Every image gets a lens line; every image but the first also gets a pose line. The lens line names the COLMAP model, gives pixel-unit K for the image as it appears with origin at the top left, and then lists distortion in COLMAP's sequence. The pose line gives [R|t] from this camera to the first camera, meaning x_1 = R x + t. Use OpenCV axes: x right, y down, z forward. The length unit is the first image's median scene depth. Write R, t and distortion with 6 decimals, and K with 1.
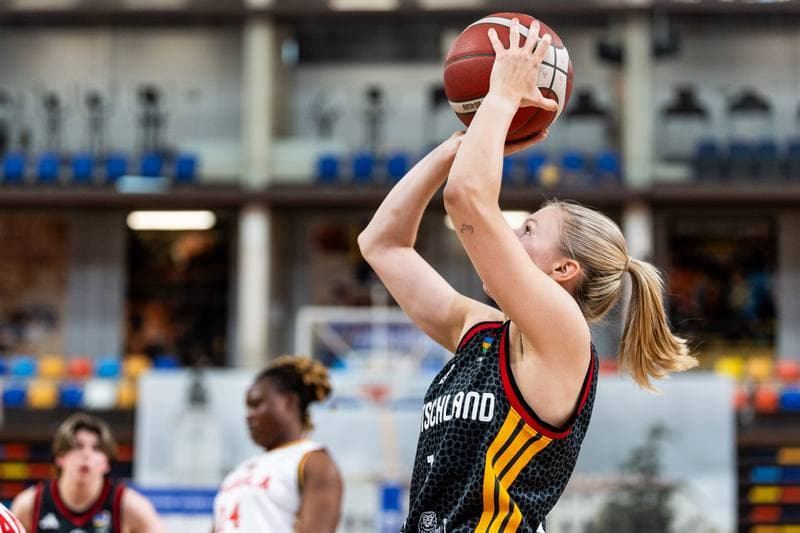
lens RADIAL K [[1385.3, 0, 397.3], [0, 1385.3, 270.4], [0, 0, 1]] dist [-0.004039, 0.000000]
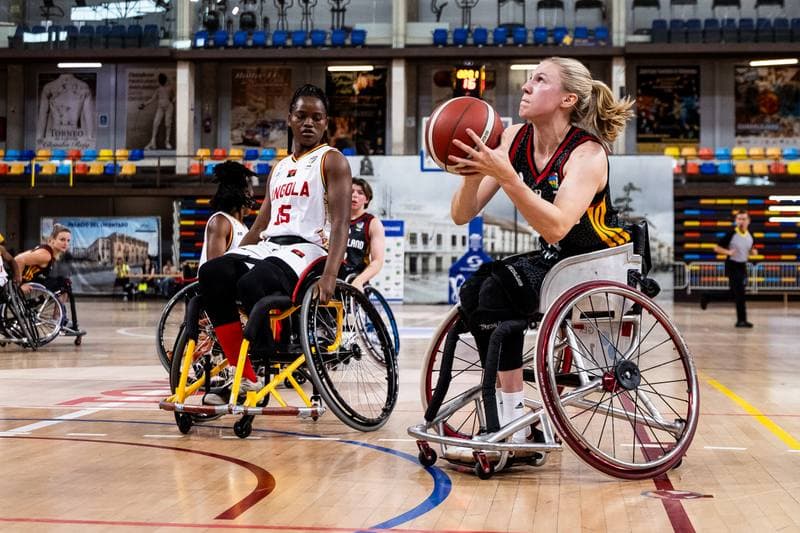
lens RADIAL K [[1385.3, 0, 422.3], [0, 1385.3, 227.9], [0, 0, 1]] dist [-0.004039, 0.000000]
pose [[0.999896, -0.010100, 0.010279, -0.092472], [0.009236, 0.996681, 0.080882, 0.023087], [-0.011062, -0.080778, 0.996671, -0.744872]]
